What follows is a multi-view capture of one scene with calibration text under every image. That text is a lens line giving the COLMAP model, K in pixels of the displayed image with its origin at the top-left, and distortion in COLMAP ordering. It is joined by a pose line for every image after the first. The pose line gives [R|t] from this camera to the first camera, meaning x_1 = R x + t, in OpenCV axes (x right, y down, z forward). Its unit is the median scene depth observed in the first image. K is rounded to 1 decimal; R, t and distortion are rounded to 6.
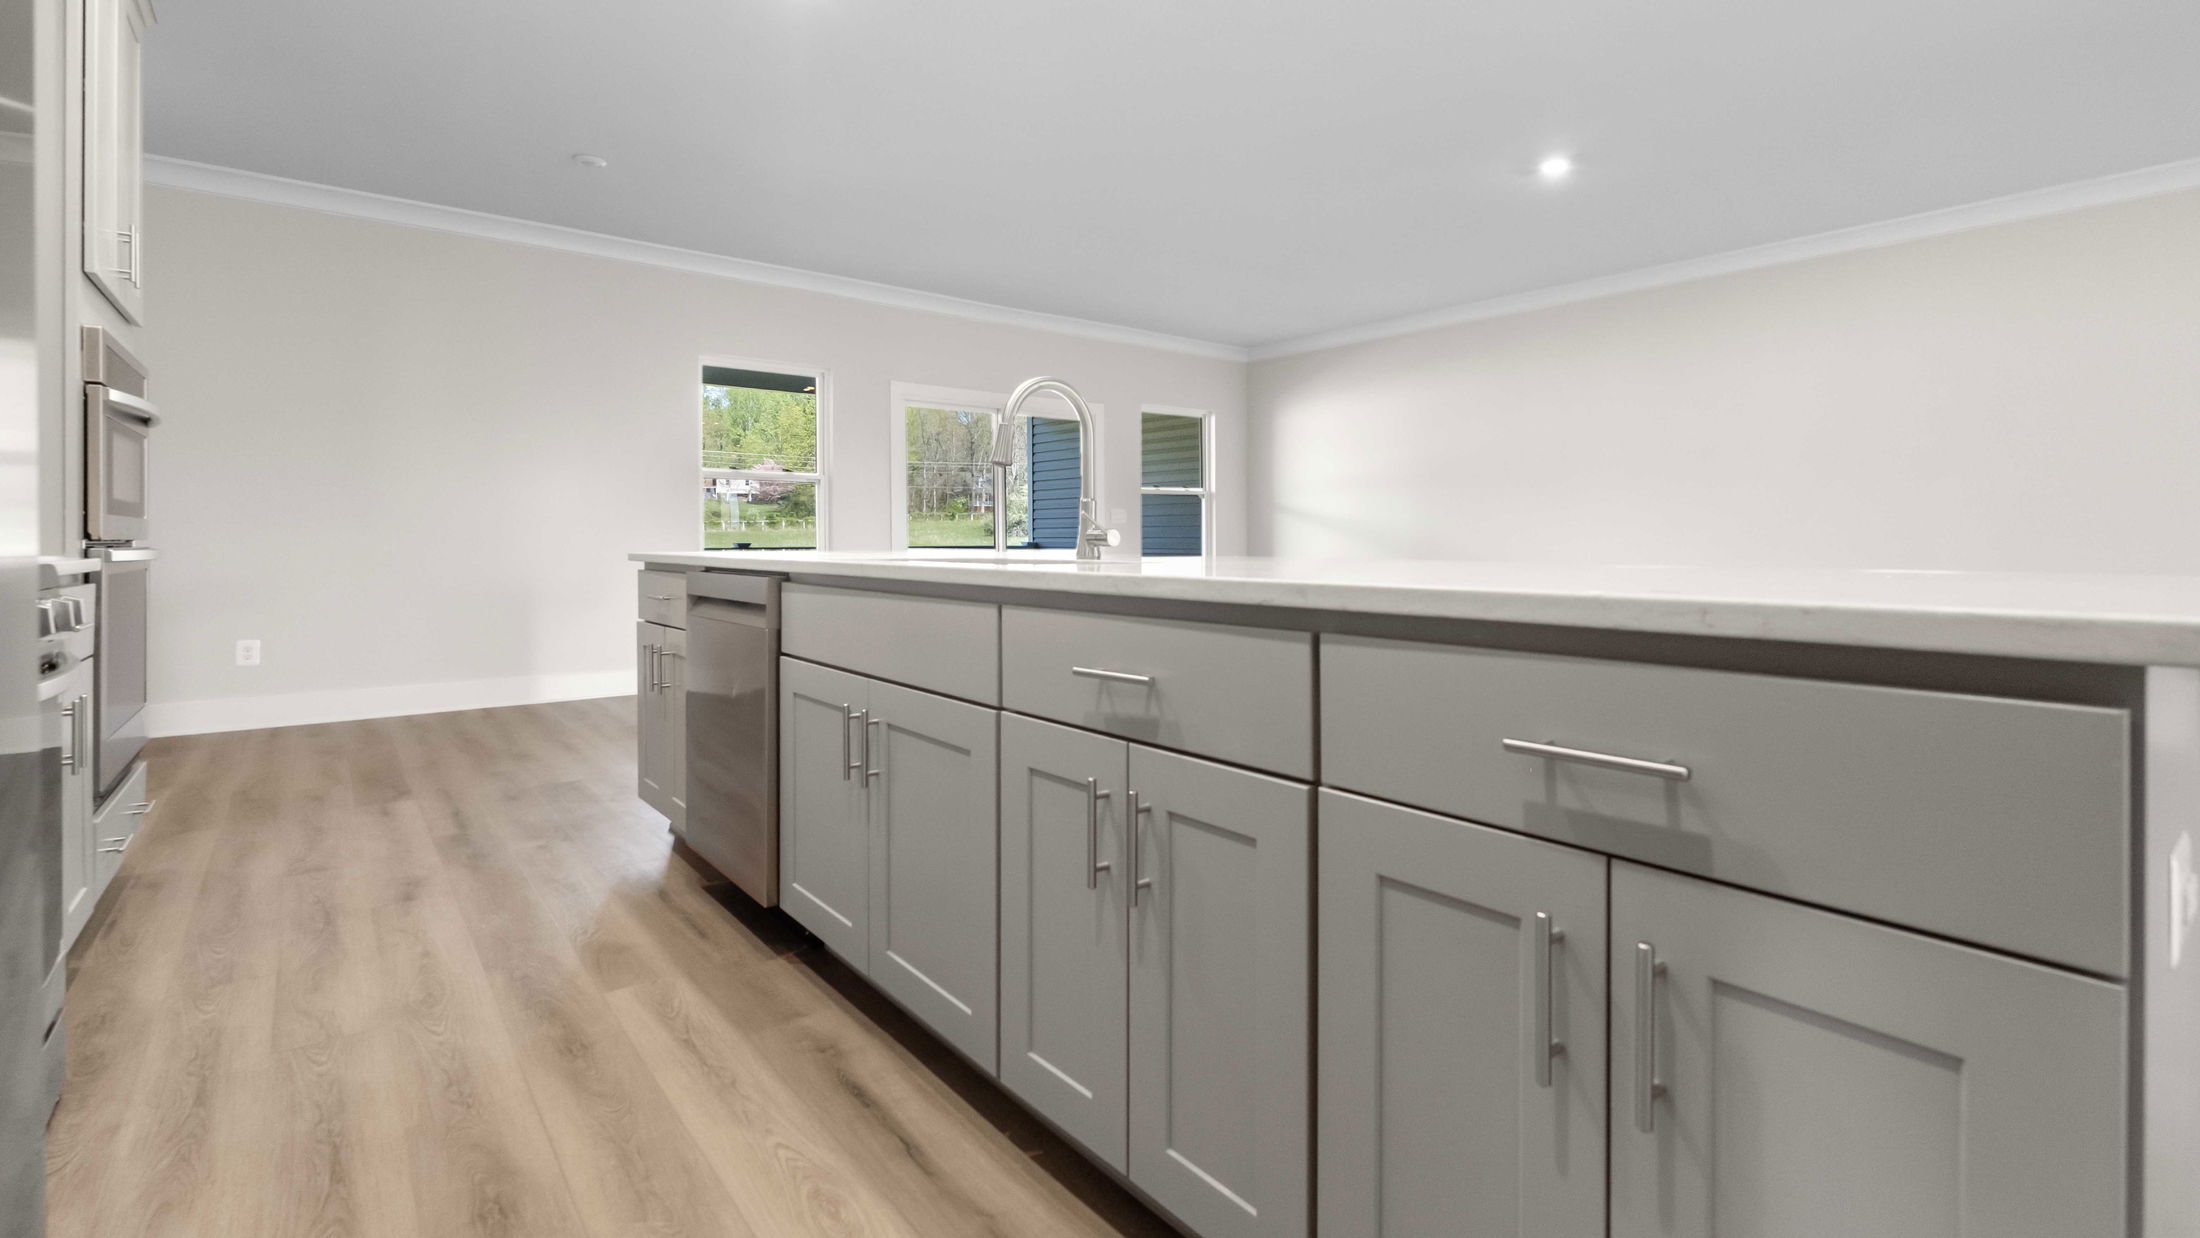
lens RADIAL K [[984.2, 0, 1098.3], [0, 984.2, 561.0], [0, 0, 1]] dist [-0.000221, -0.000309]
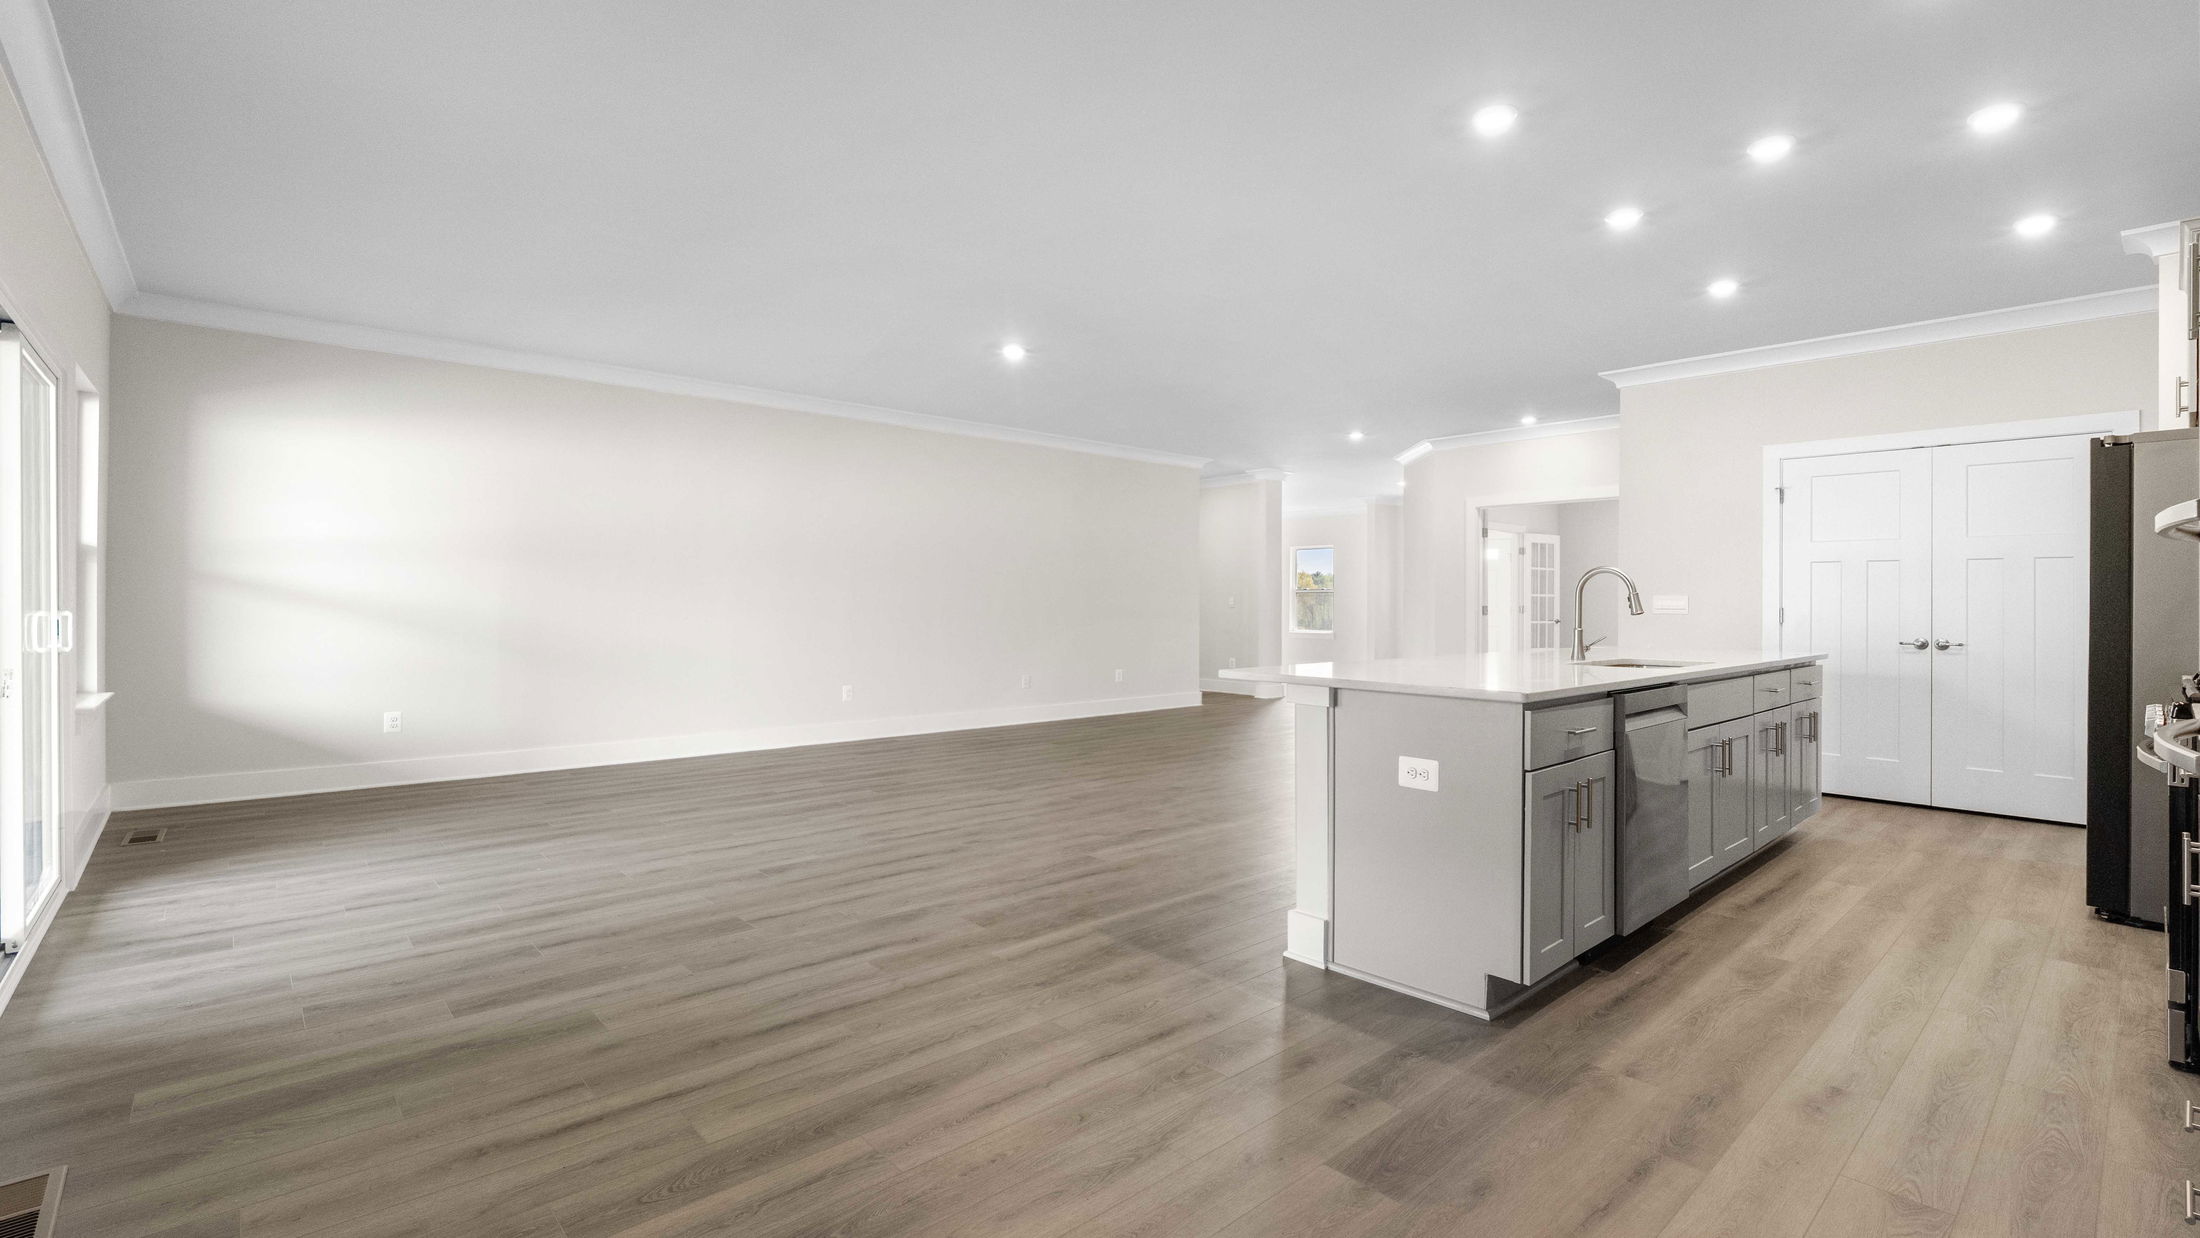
lens RADIAL K [[977.4, 0, 1098.5], [0, 977.4, 600.7], [0, 0, 1]] dist [-0.001617, -0.000726]
pose [[-0.068857, -0.003511, 0.997620, -1.909919], [0.018021, 0.999826, 0.004763, -0.145028], [-0.997464, 0.018306, -0.068782, 2.139999]]
